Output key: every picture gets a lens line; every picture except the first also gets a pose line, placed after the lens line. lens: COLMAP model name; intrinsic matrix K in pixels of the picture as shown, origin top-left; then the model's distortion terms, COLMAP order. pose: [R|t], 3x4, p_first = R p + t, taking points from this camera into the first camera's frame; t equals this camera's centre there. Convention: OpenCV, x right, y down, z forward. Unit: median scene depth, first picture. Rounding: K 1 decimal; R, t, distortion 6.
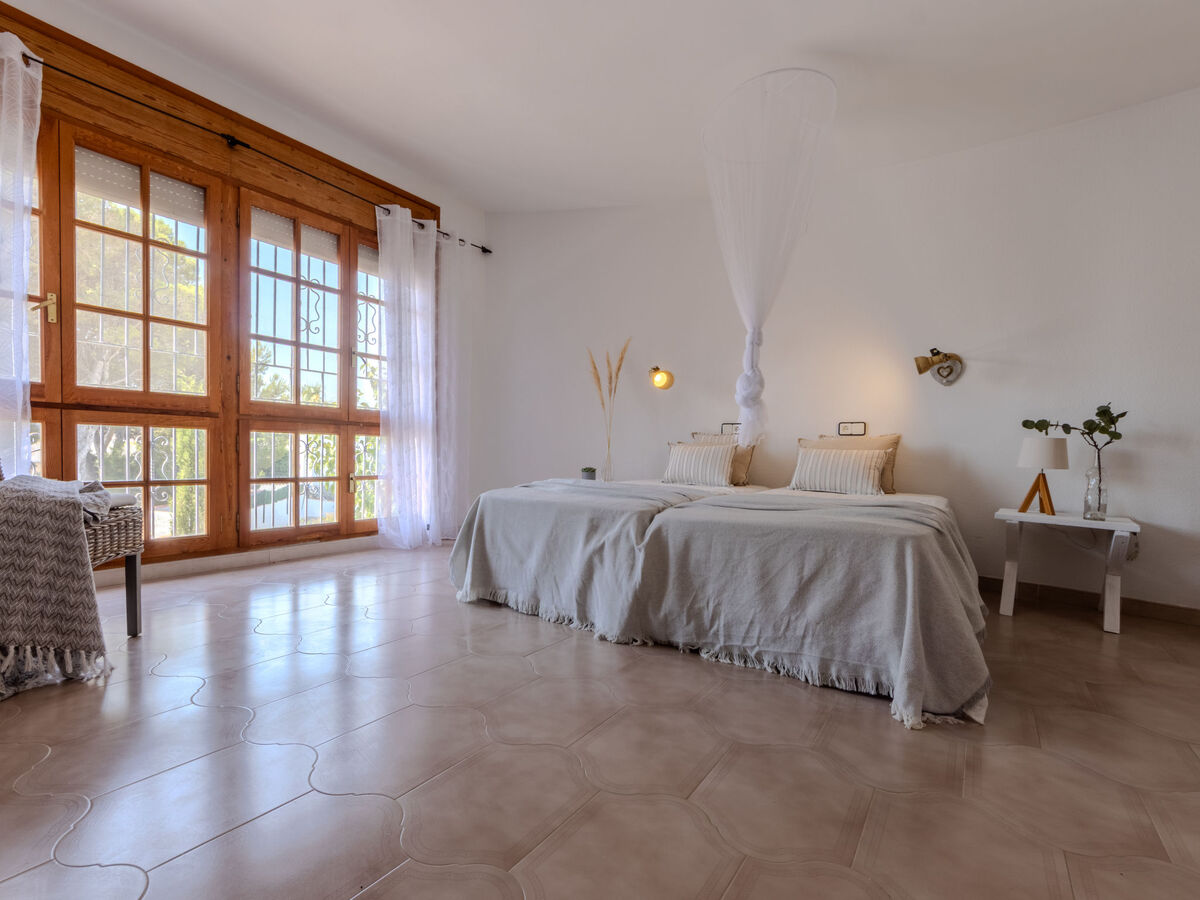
lens RADIAL K [[568.0, 0, 558.0], [0, 568.0, 469.2], [0, 0, 1]] dist [0.016177, -0.000224]
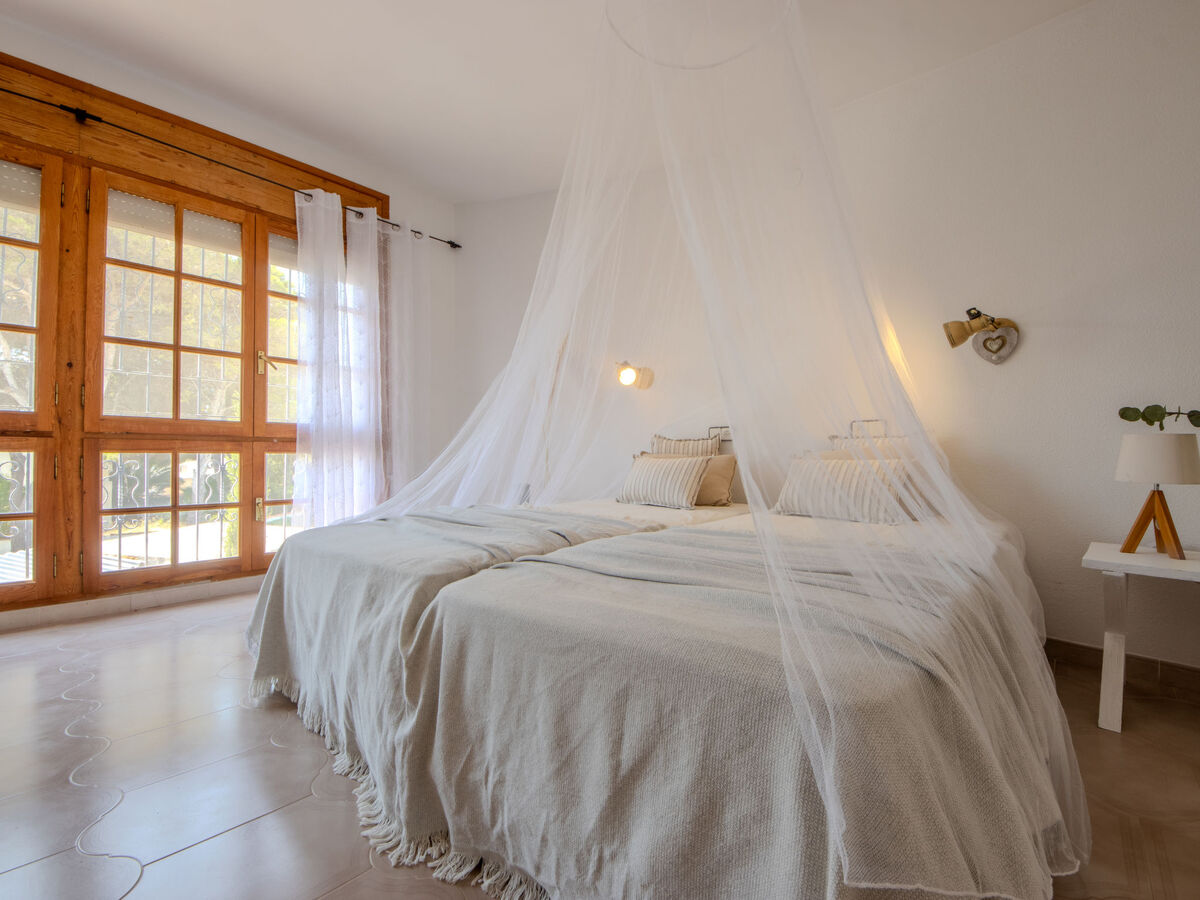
lens RADIAL K [[511.1, 0, 600.0], [0, 511.1, 450.0], [0, 0, 1]] dist [0.022451, -0.015420]
pose [[0.994723, -0.024347, -0.099665, 0.302797], [0.019324, 0.998509, -0.051054, -0.020988], [0.100760, 0.048859, 0.993710, 0.390688]]
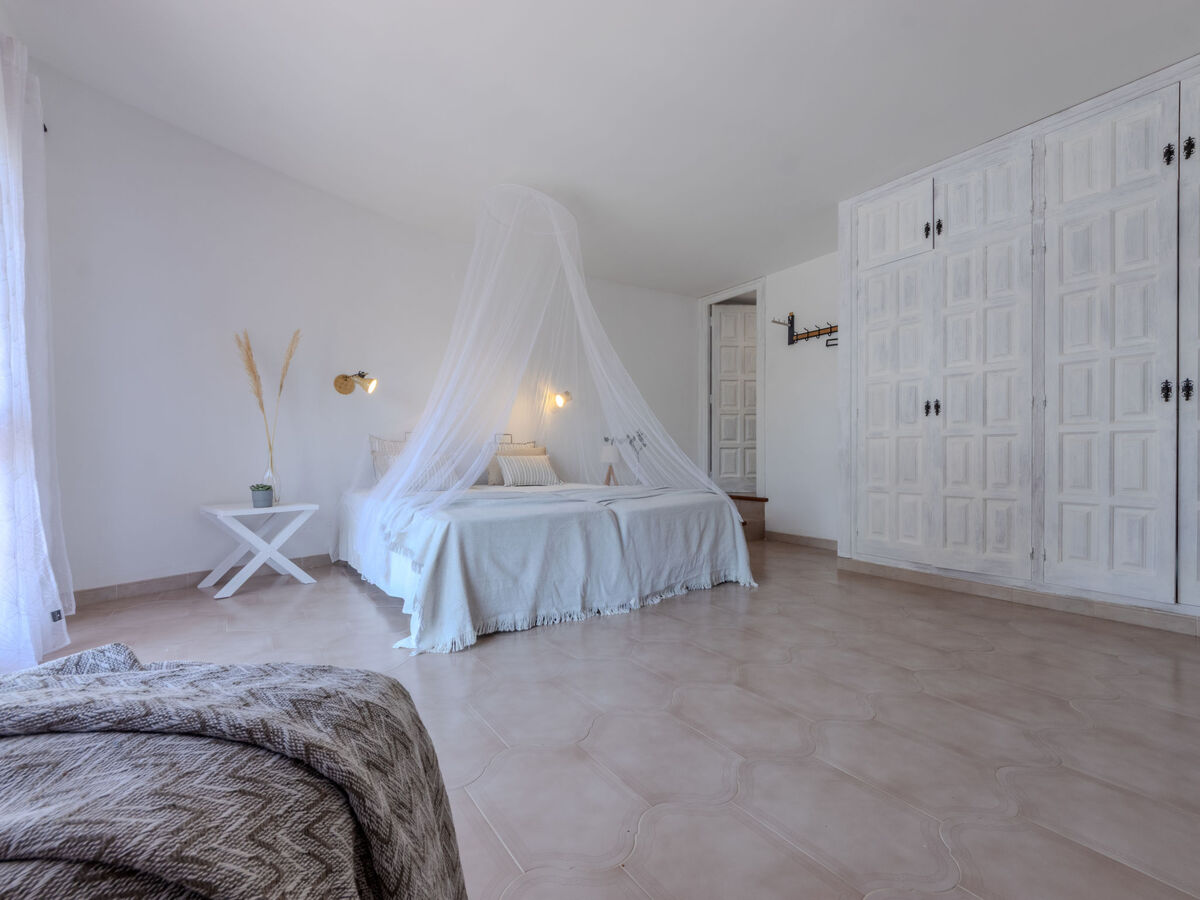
lens RADIAL K [[521.6, 0, 605.9], [0, 521.6, 456.7], [0, 0, 1]] dist [0.000820, -0.000617]
pose [[0.298953, -0.030741, 0.953773, -0.790047], [0.042855, 0.998905, 0.018763, -0.055106], [-0.953305, 0.035264, 0.299943, 0.518815]]
